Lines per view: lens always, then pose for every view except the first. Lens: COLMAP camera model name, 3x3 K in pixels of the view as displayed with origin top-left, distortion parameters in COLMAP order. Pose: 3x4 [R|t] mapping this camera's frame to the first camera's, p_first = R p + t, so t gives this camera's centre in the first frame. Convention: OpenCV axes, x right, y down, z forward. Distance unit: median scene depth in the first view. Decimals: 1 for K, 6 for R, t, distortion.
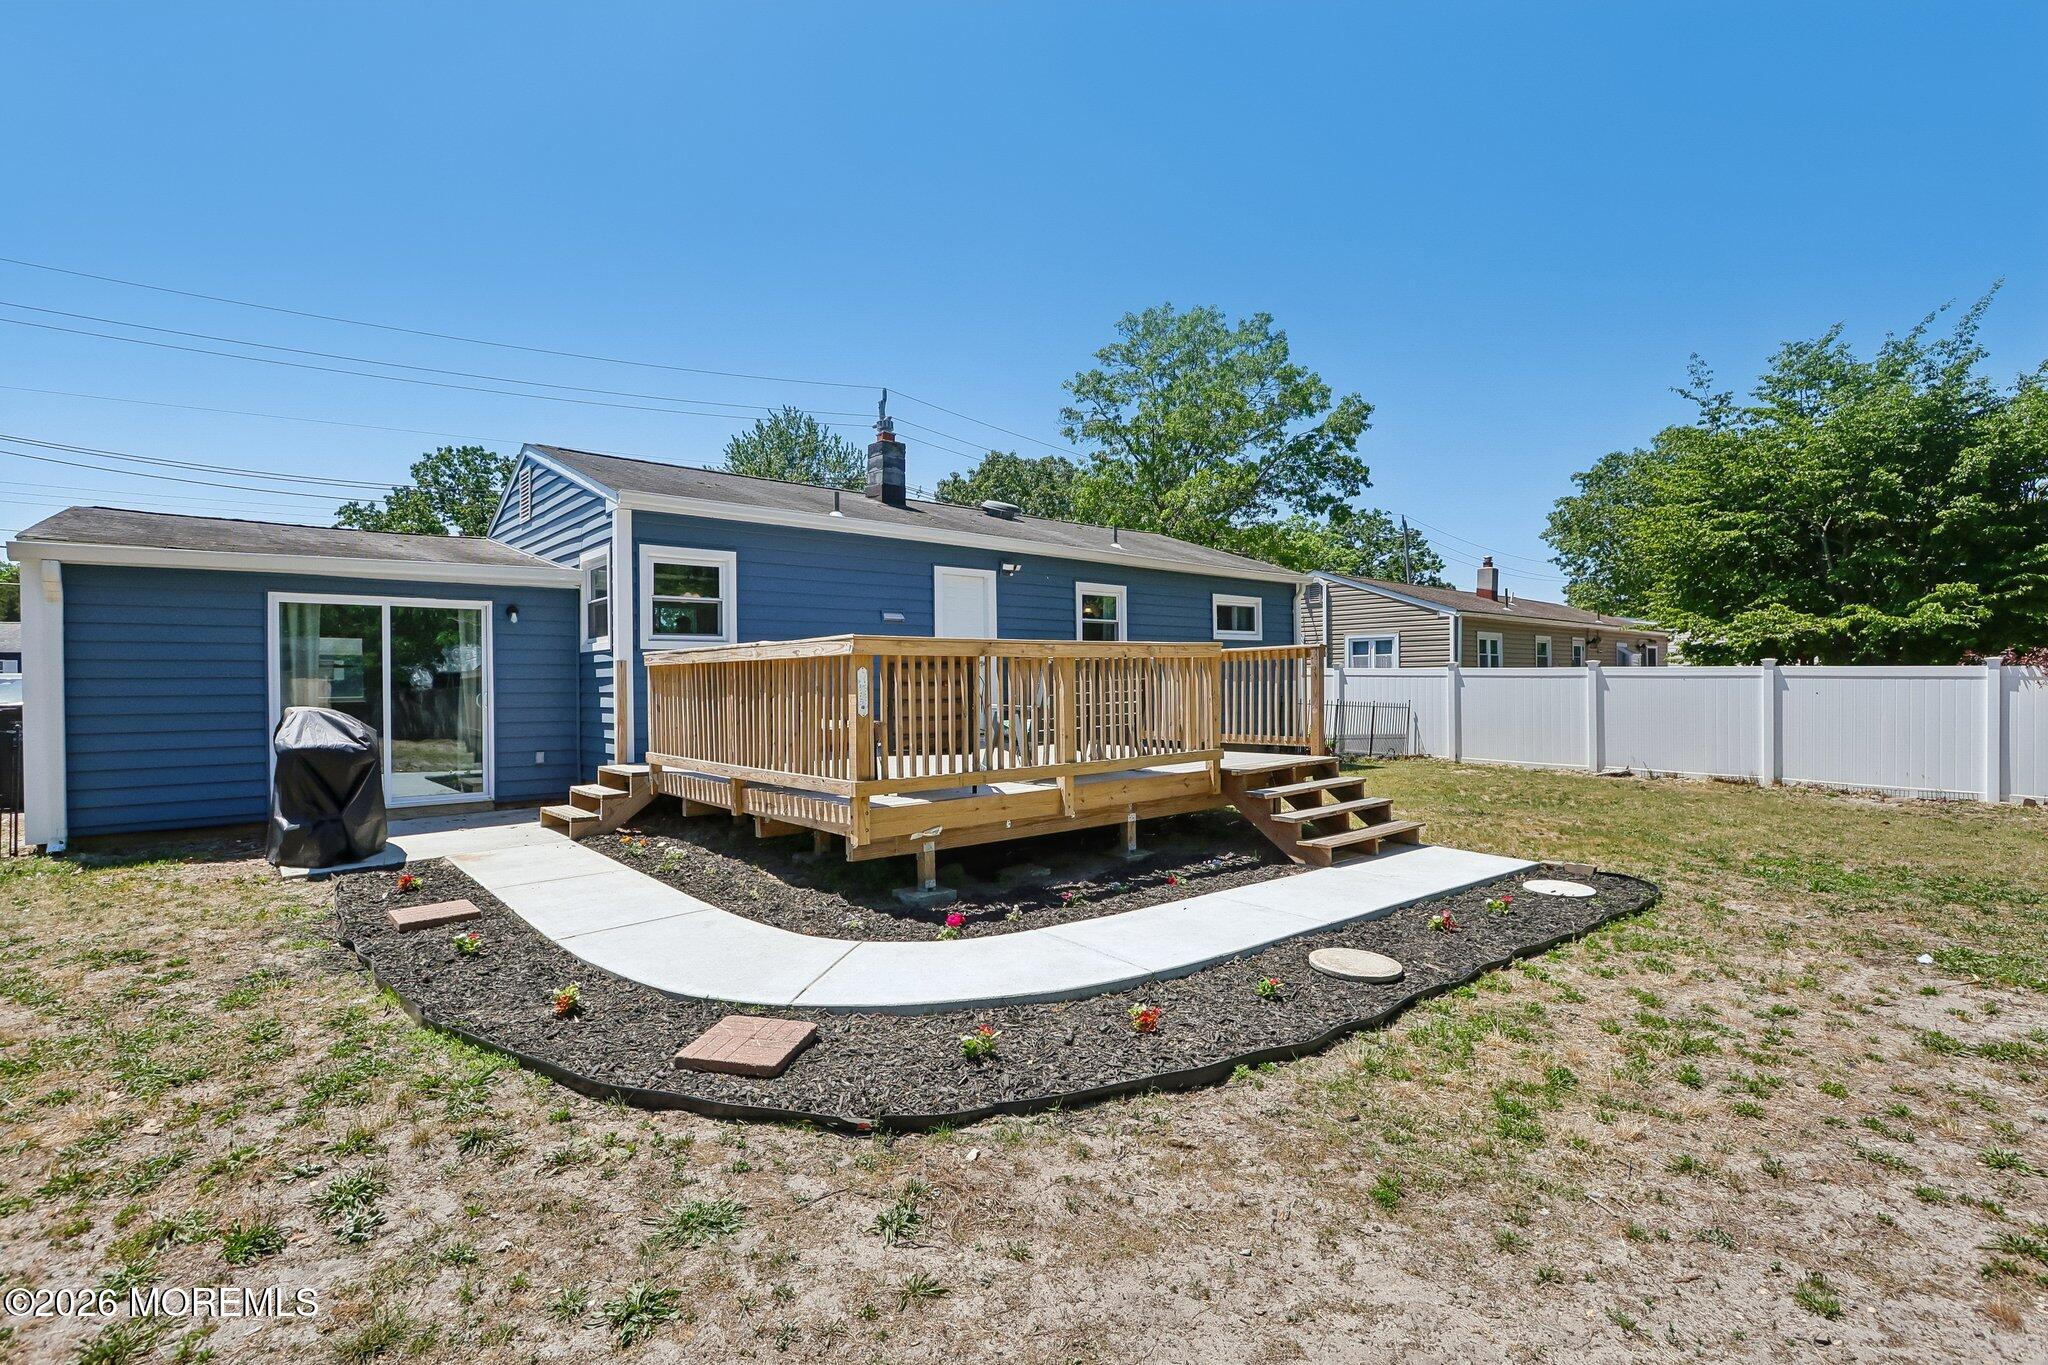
lens RADIAL K [[968.0, 0, 1011.9], [0, 968.0, 678.9], [0, 0, 1]] dist [-0.019091, -0.001623]
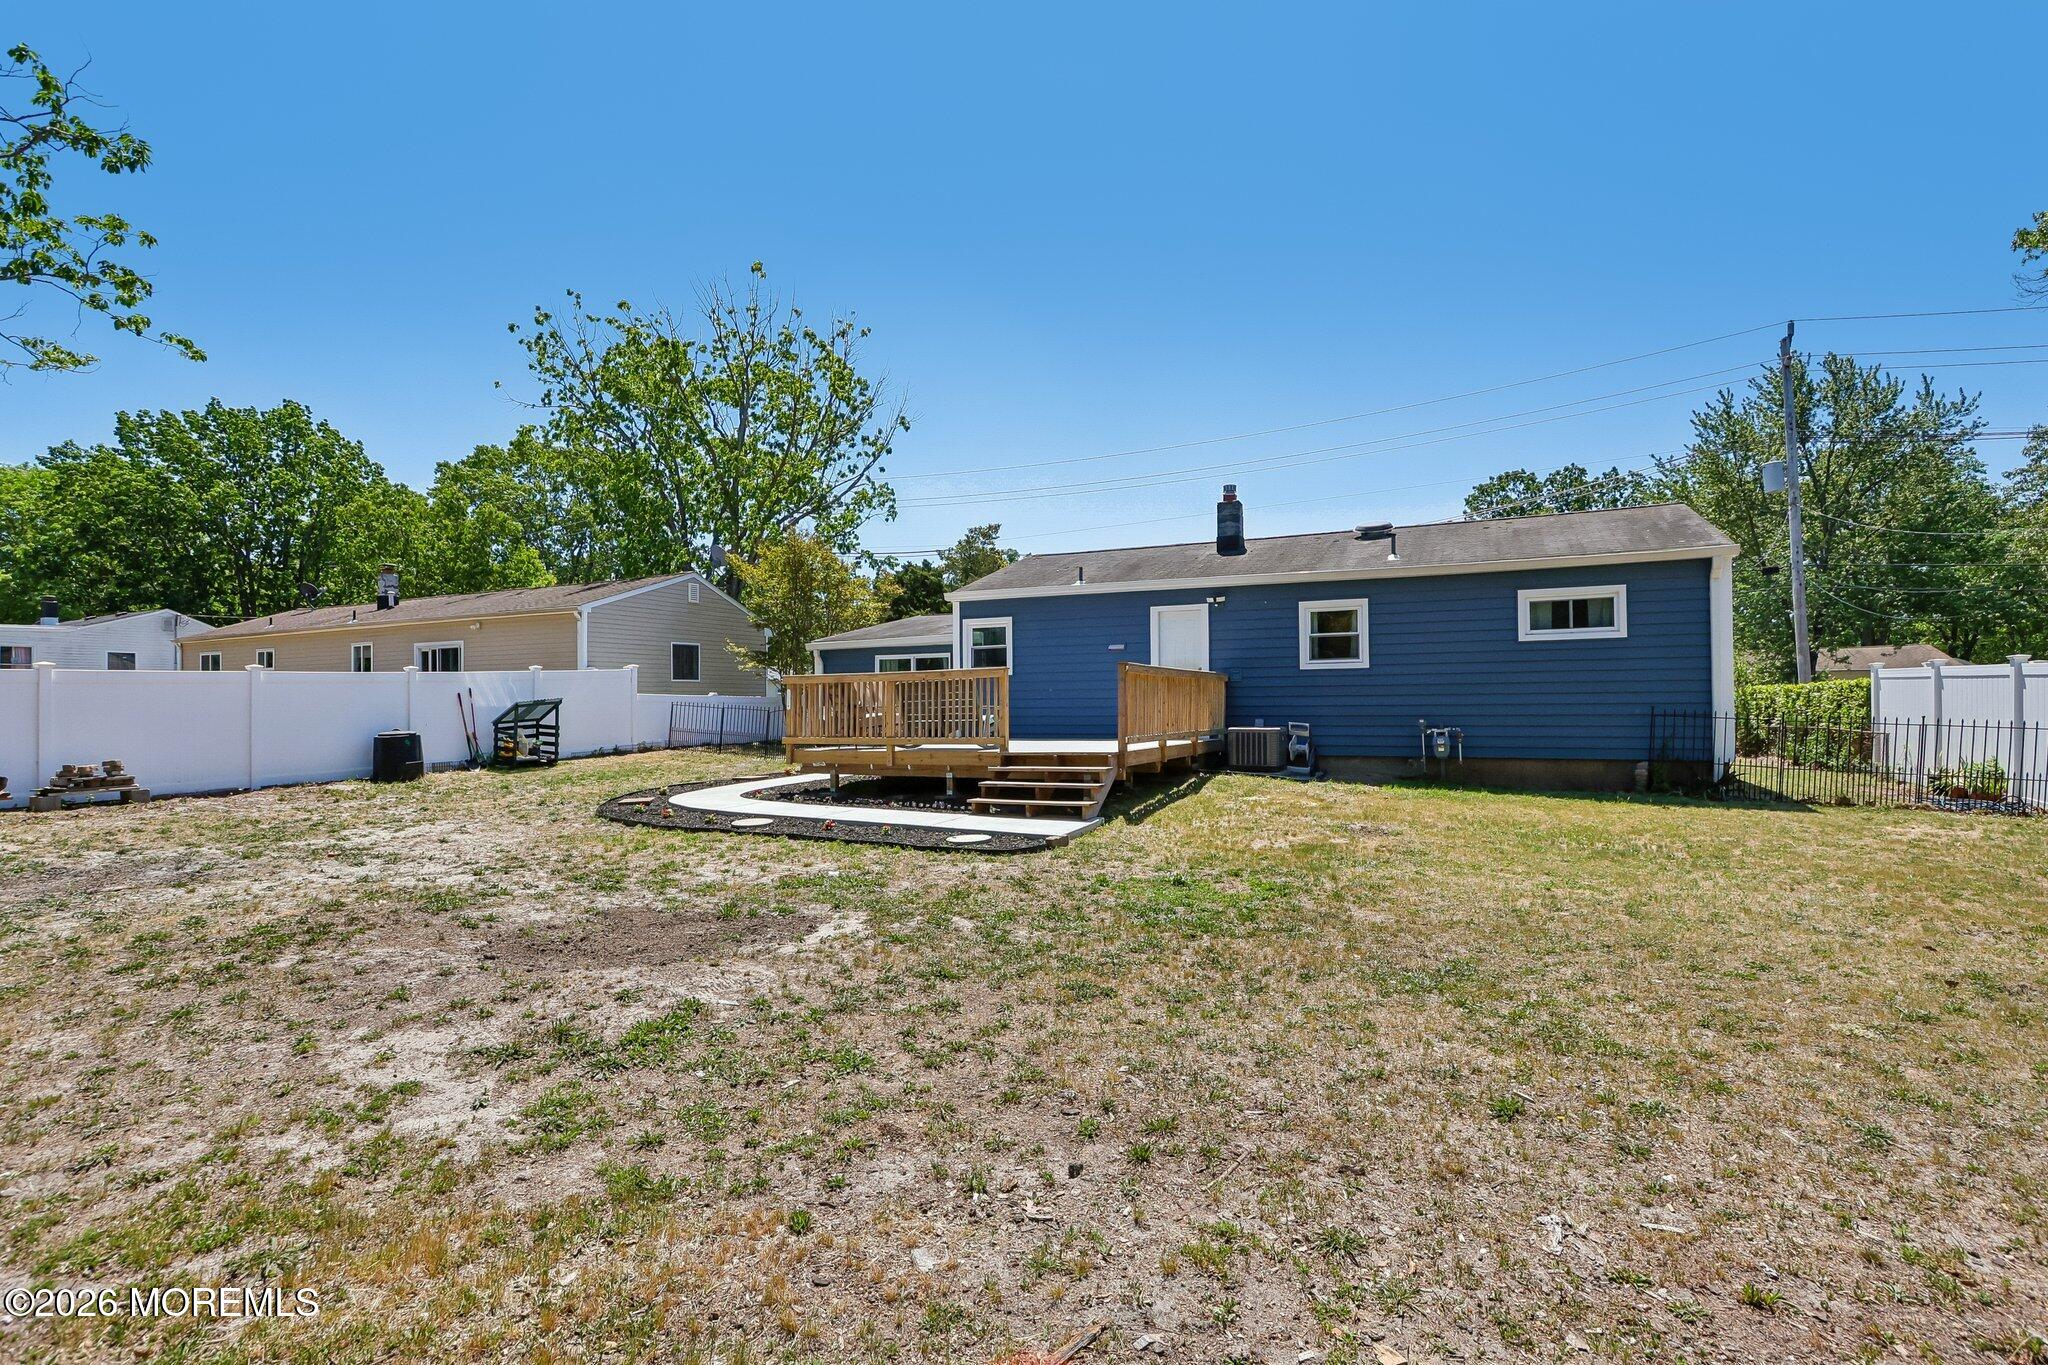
lens RADIAL K [[968.0, 0, 1006.2], [0, 968.0, 687.3], [0, 0, 1]] dist [-0.019091, -0.001623]
pose [[0.381982, -0.007539, -0.924139, 0.946674], [0.011228, 0.999931, -0.003516, -0.001151], [0.924102, -0.009033, 0.382040, 0.248708]]
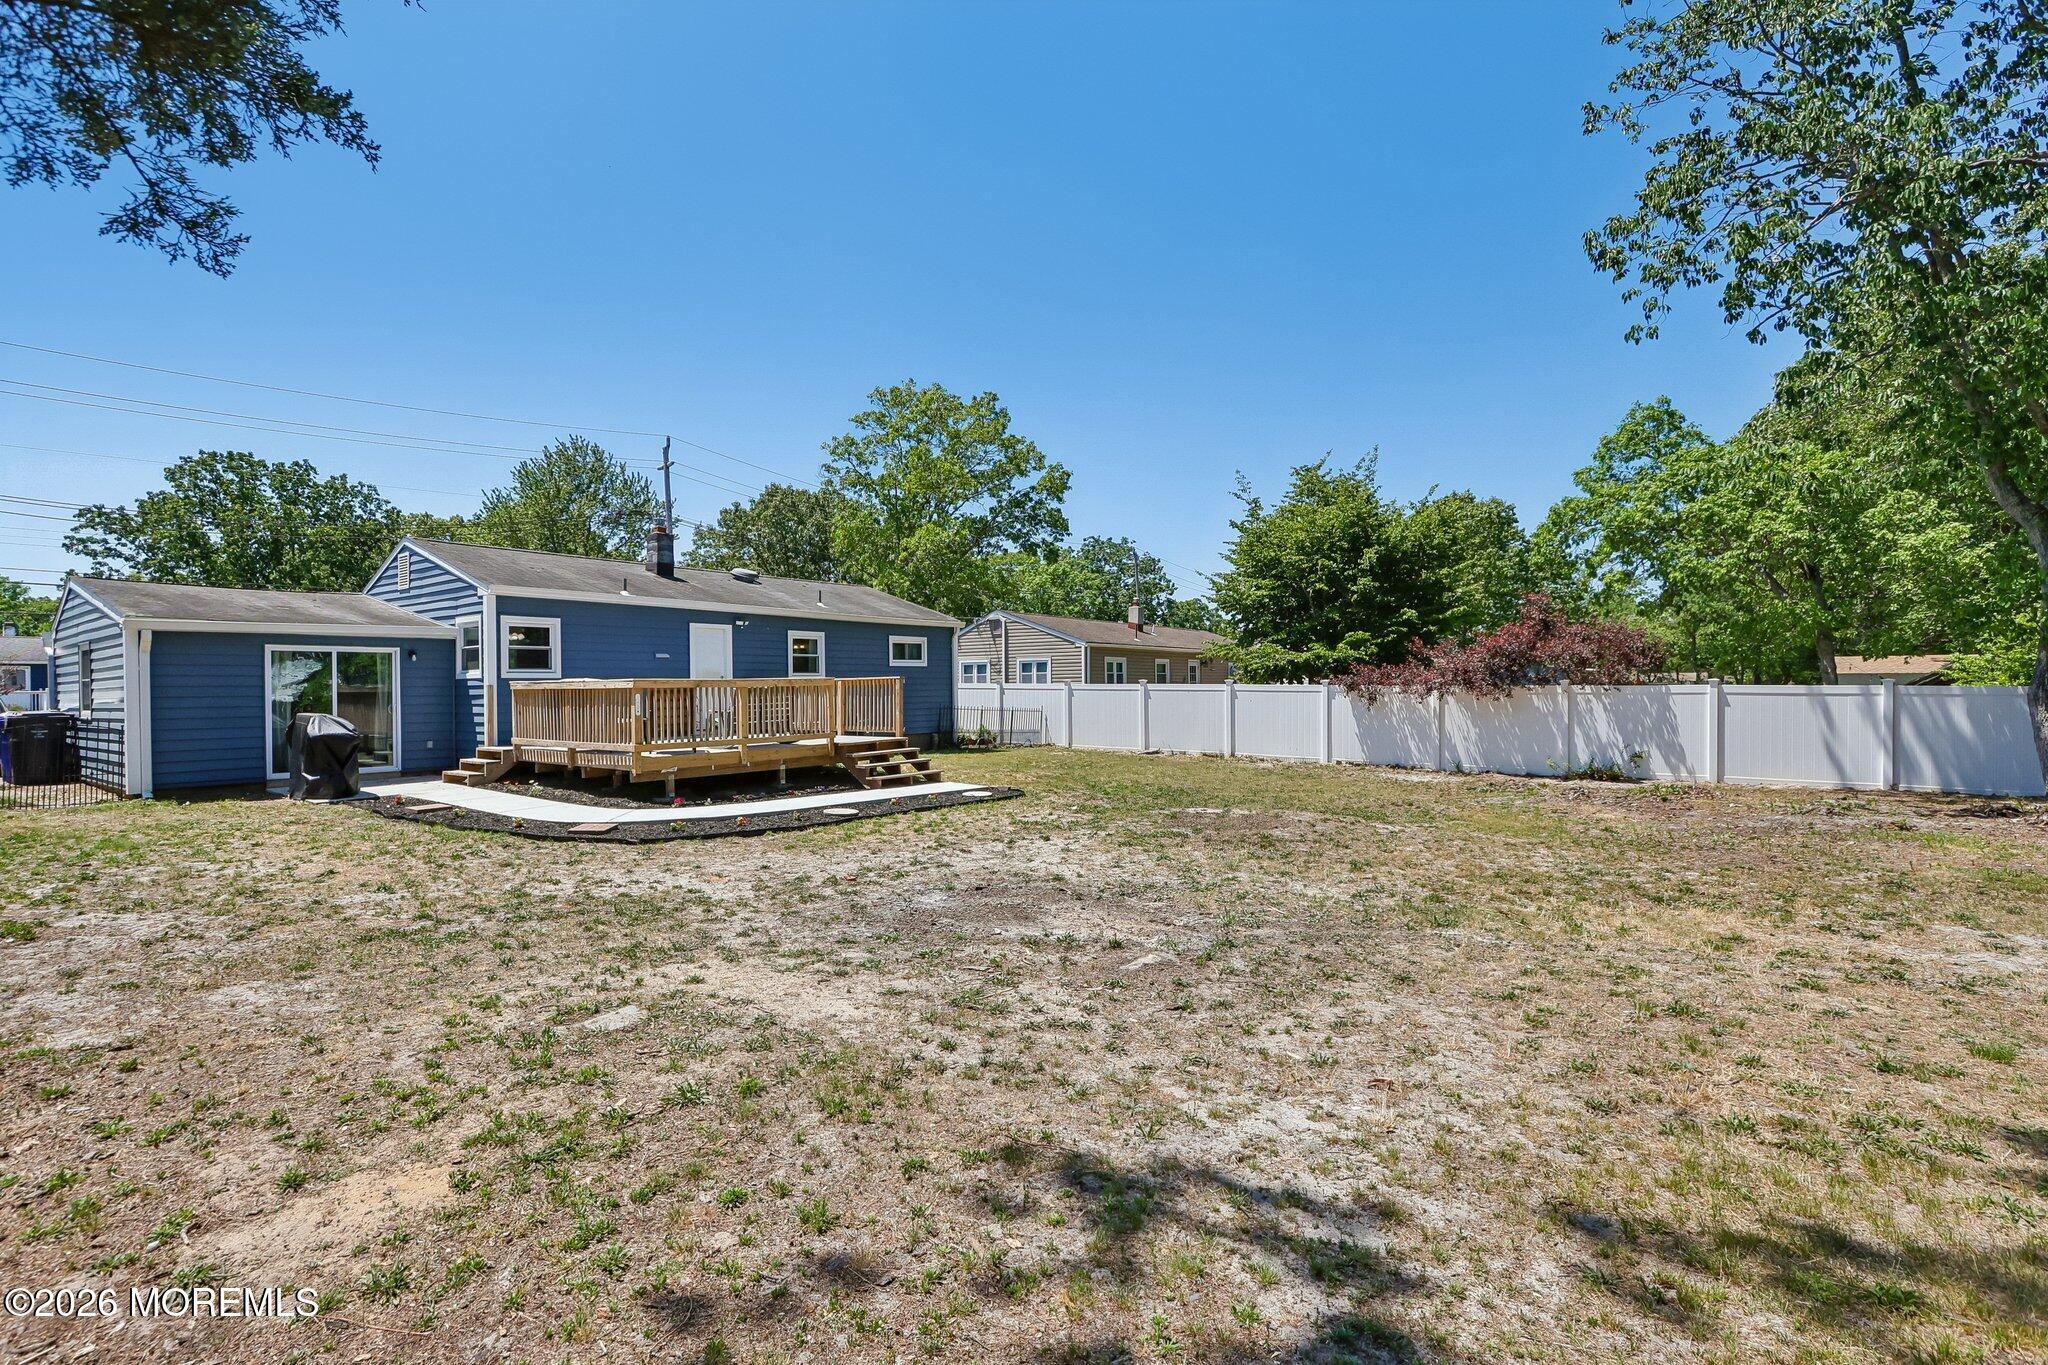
lens RADIAL K [[968.0, 0, 1014.7], [0, 968.0, 685.2], [0, 0, 1]] dist [-0.019091, -0.001623]
pose [[0.978757, 0.000436, 0.205024, 0.100735], [-0.000658, 0.999999, 0.001014, -0.014462], [-0.205023, -0.001128, 0.978756, -0.569687]]
